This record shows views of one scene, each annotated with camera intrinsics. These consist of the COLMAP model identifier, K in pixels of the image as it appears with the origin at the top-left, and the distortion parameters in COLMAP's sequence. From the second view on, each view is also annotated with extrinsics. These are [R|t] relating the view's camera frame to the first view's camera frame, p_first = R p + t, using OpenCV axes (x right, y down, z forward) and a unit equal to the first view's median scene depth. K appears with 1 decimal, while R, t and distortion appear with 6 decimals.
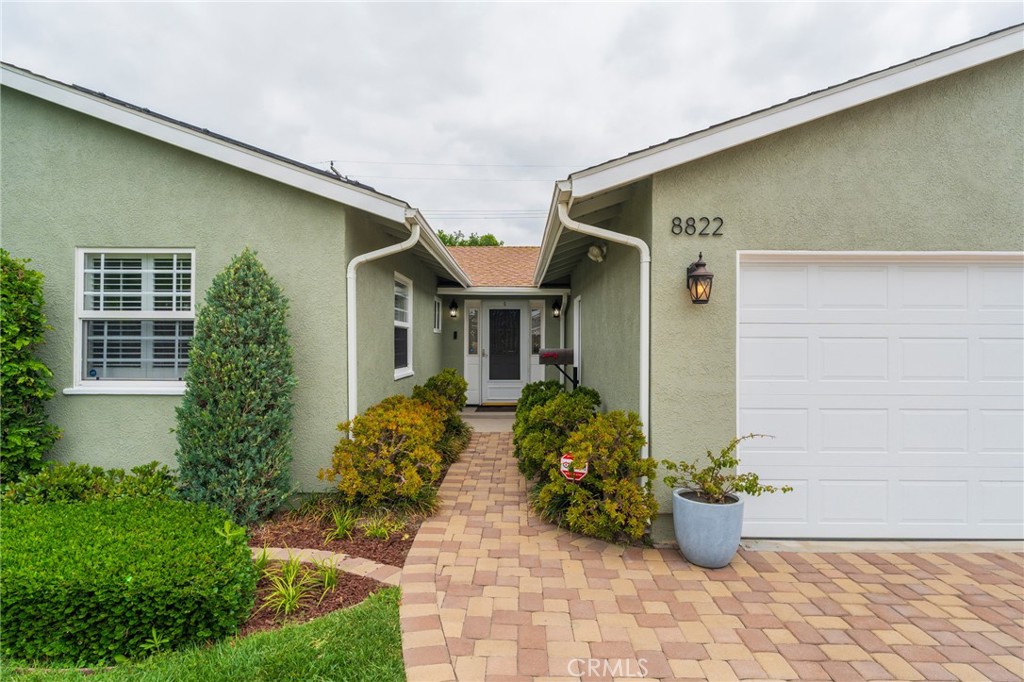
lens RADIAL K [[580.0, 0, 512.0], [0, 580.0, 341.0], [0, 0, 1]] dist [-0.001891, -0.000707]
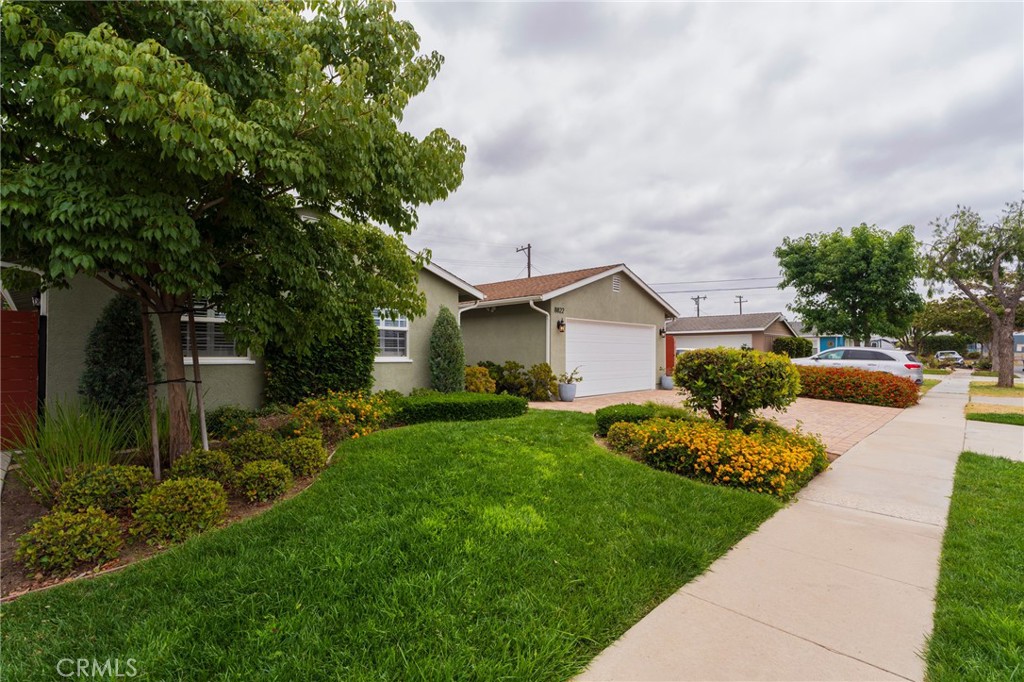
lens RADIAL K [[469.3, 0, 512.9], [0, 469.3, 350.4], [0, 0, 1]] dist [-0.001790, -0.000193]
pose [[0.723972, 0.002276, 0.689825, -0.951849], [-0.019752, 0.999653, 0.017432, 0.000424], [-0.689546, -0.026246, 0.723766, -0.445100]]
